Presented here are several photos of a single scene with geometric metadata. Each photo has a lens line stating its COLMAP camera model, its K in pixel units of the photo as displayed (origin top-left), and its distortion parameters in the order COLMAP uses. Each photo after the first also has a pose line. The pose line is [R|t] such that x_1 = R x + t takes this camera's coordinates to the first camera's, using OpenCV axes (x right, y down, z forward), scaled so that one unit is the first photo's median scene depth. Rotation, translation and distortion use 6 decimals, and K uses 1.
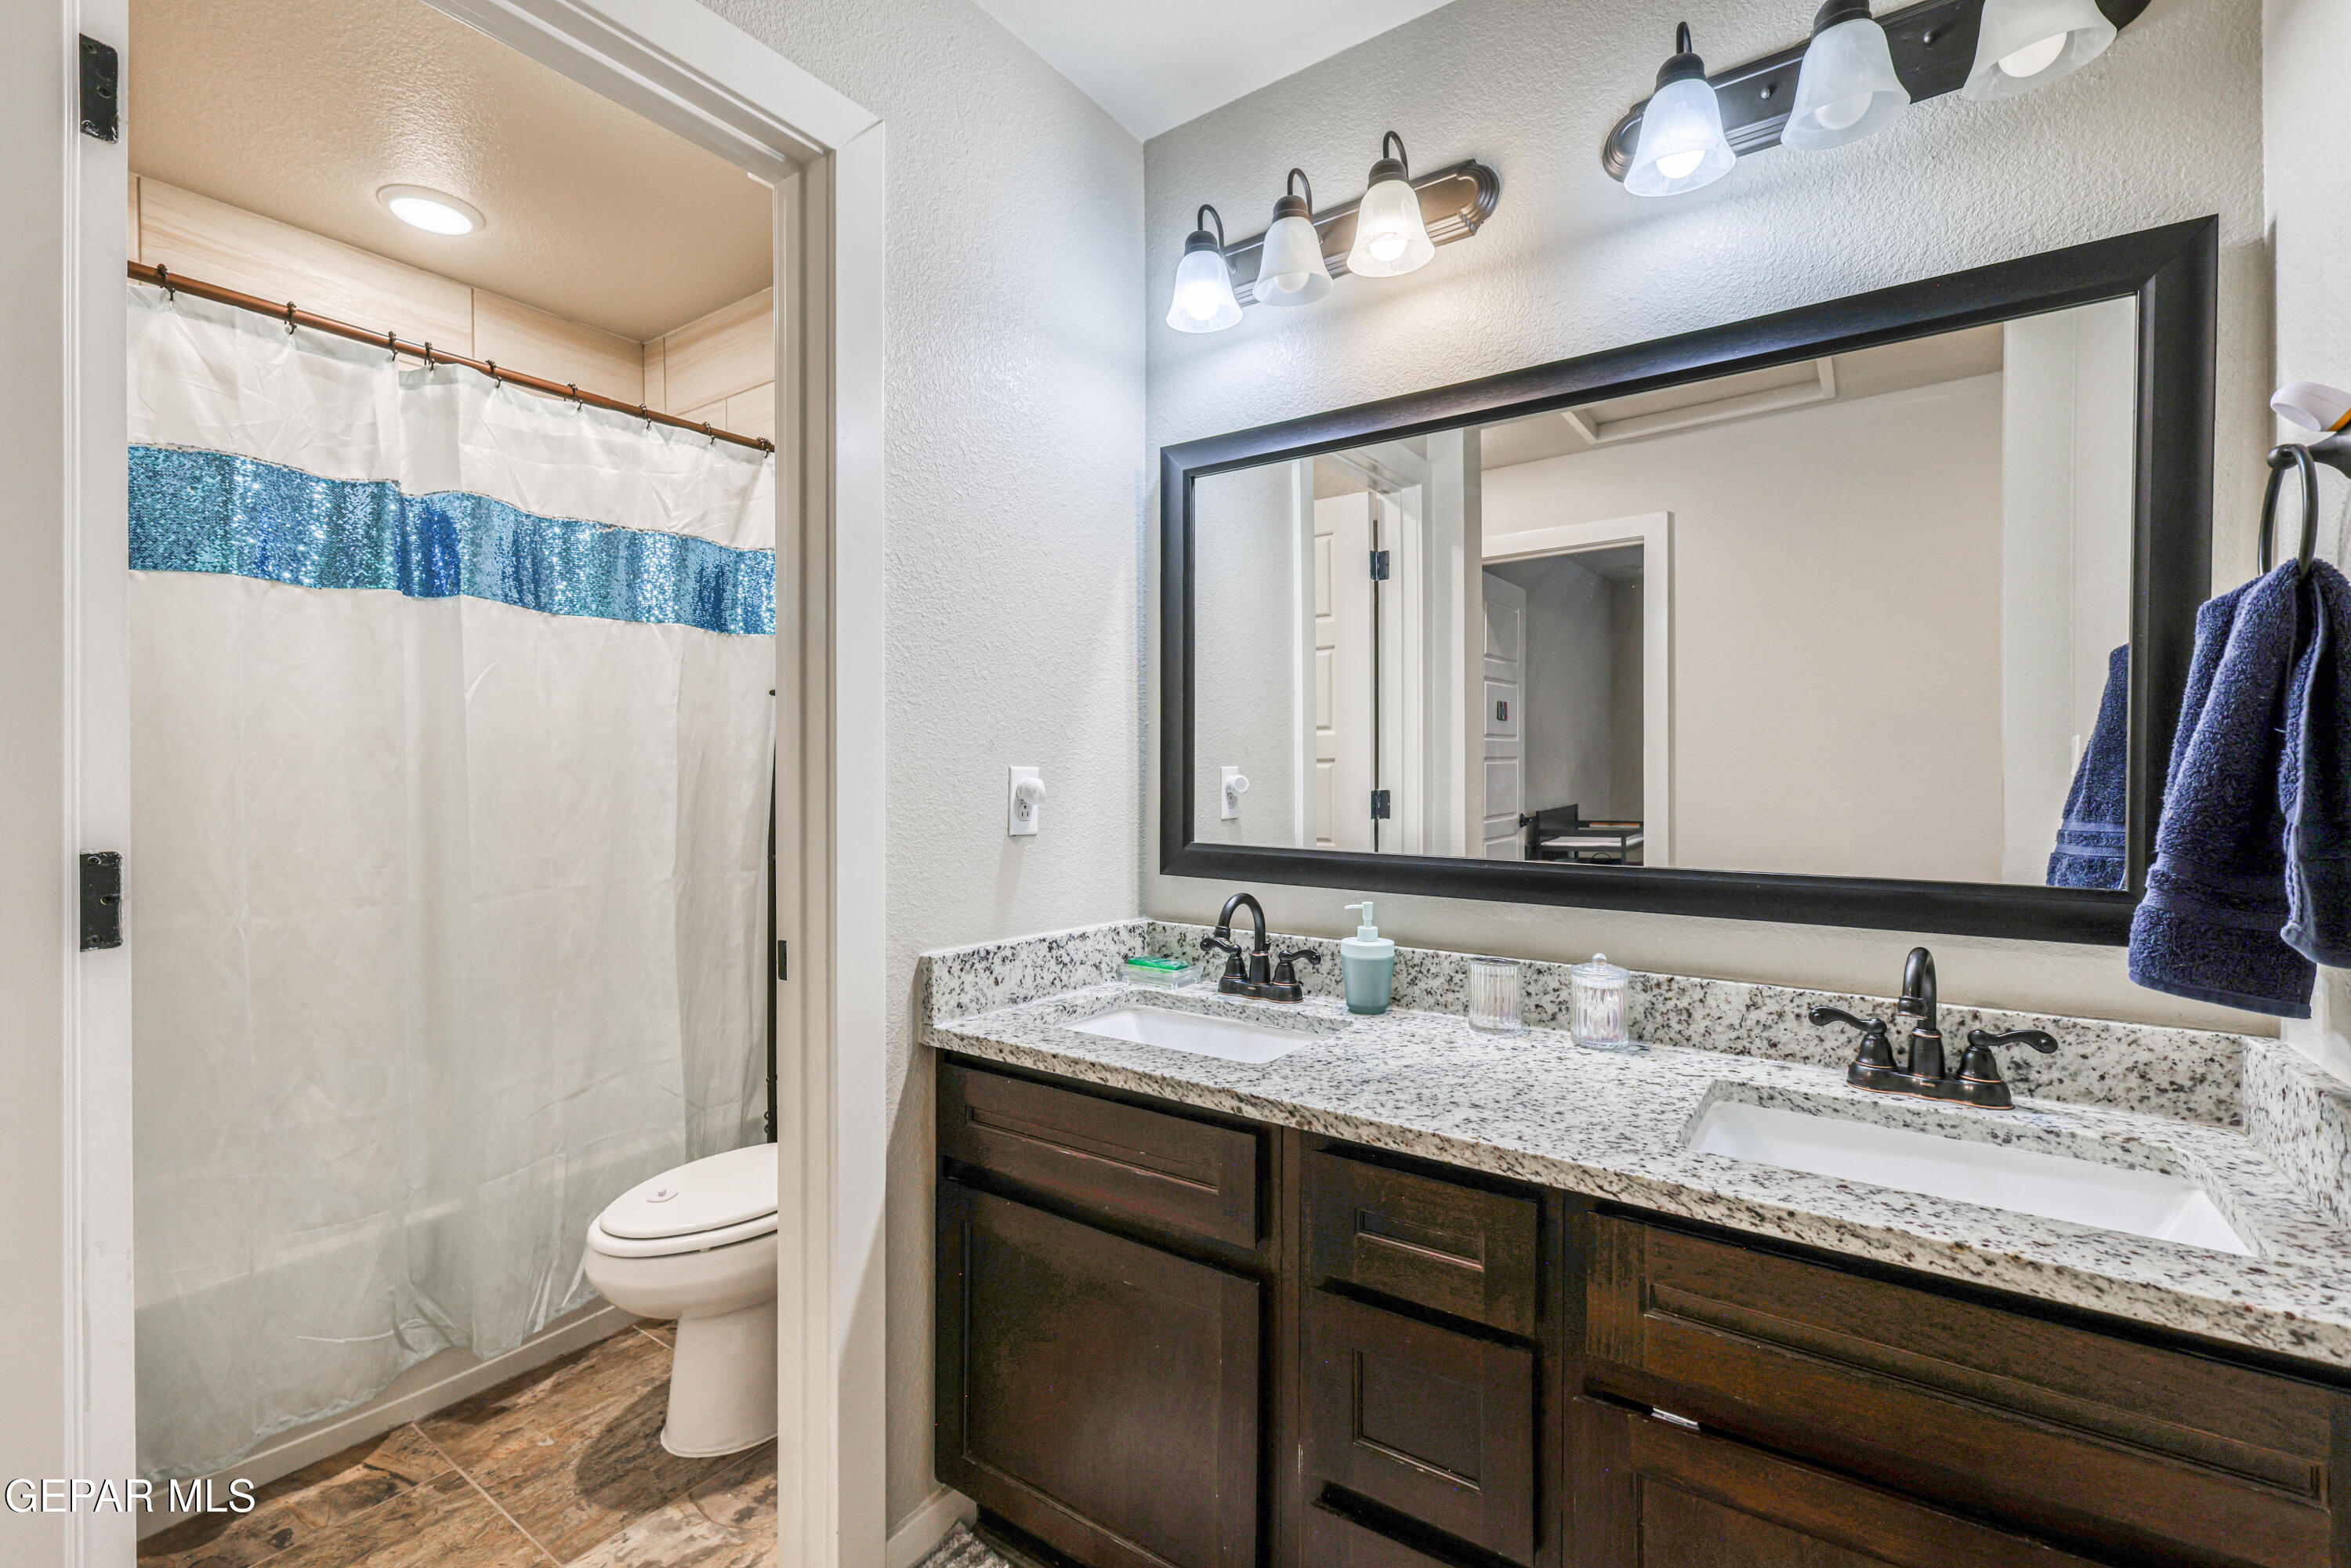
lens RADIAL K [[1045.4, 0, 1173.4], [0, 1045.4, 768.0], [0, 0, 1]] dist [-0.000890, -0.000121]
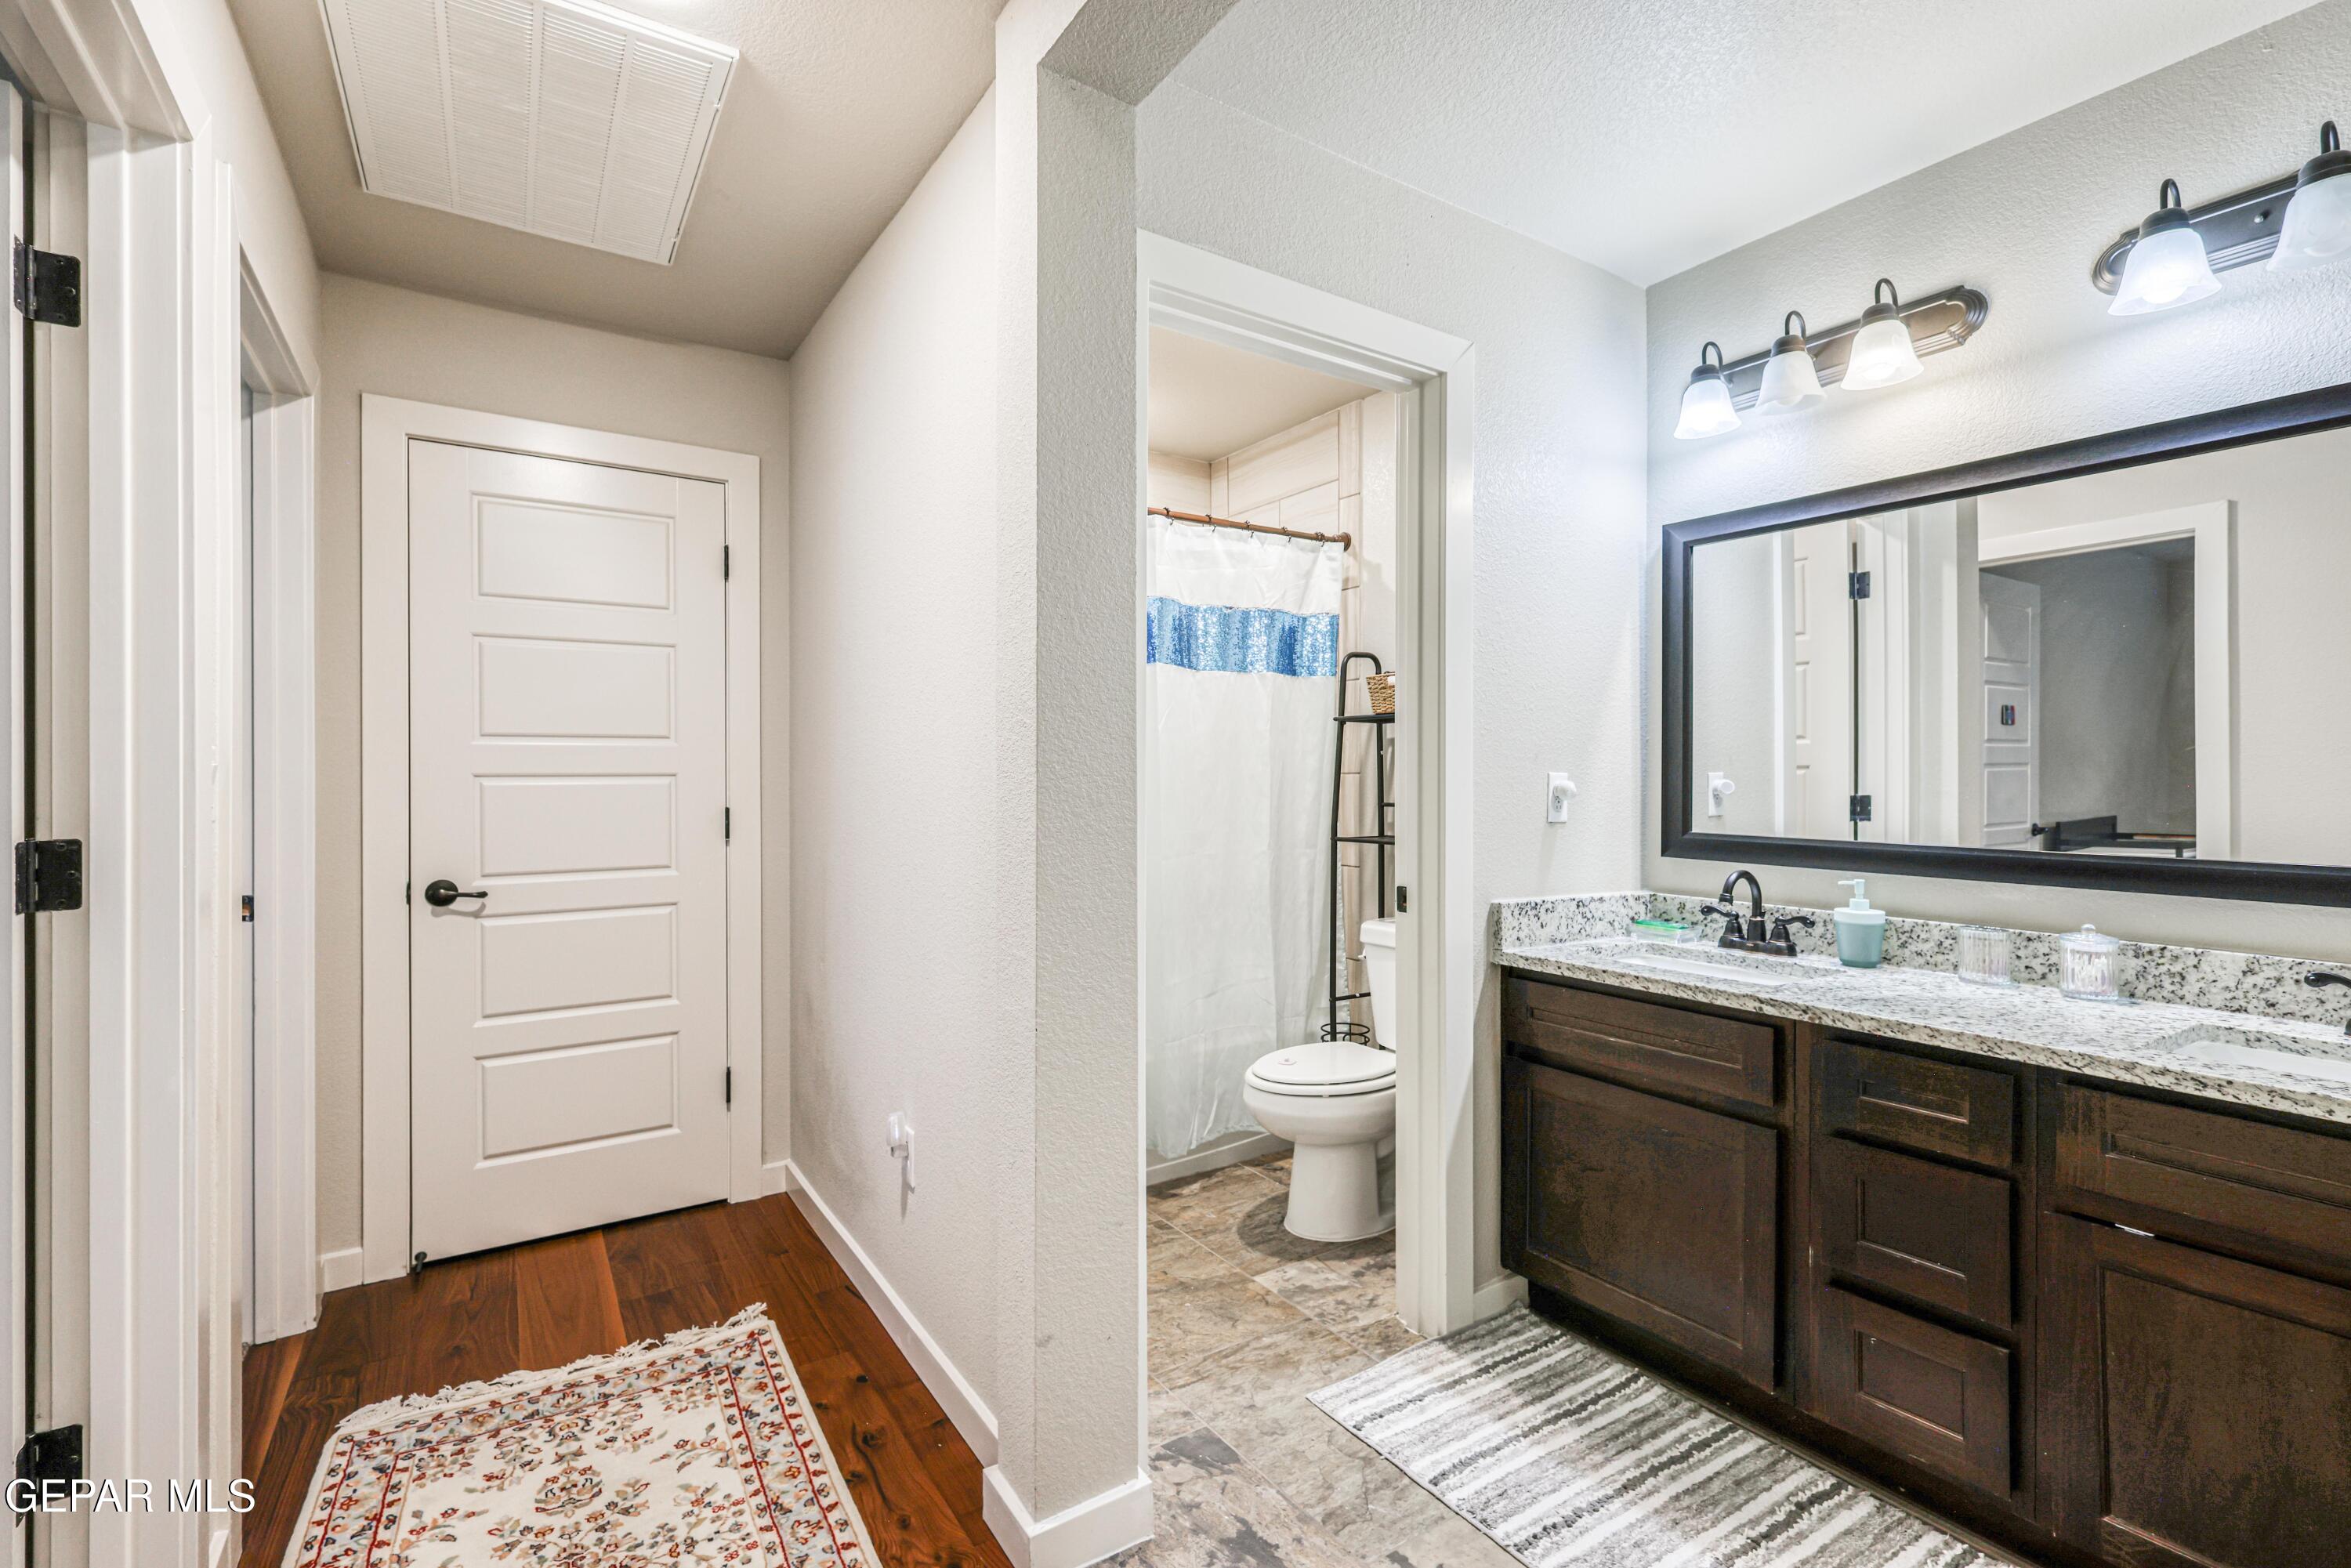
lens RADIAL K [[1043.1, 0, 1119.7], [0, 1043.1, 770.3], [0, 0, 1]] dist [0.005446, -0.001670]
pose [[0.917970, -0.000500, -0.396649, -0.131108], [-0.000829, 0.999995, -0.003181, 0.000312], [0.396649, 0.003249, 0.917965, -0.507057]]
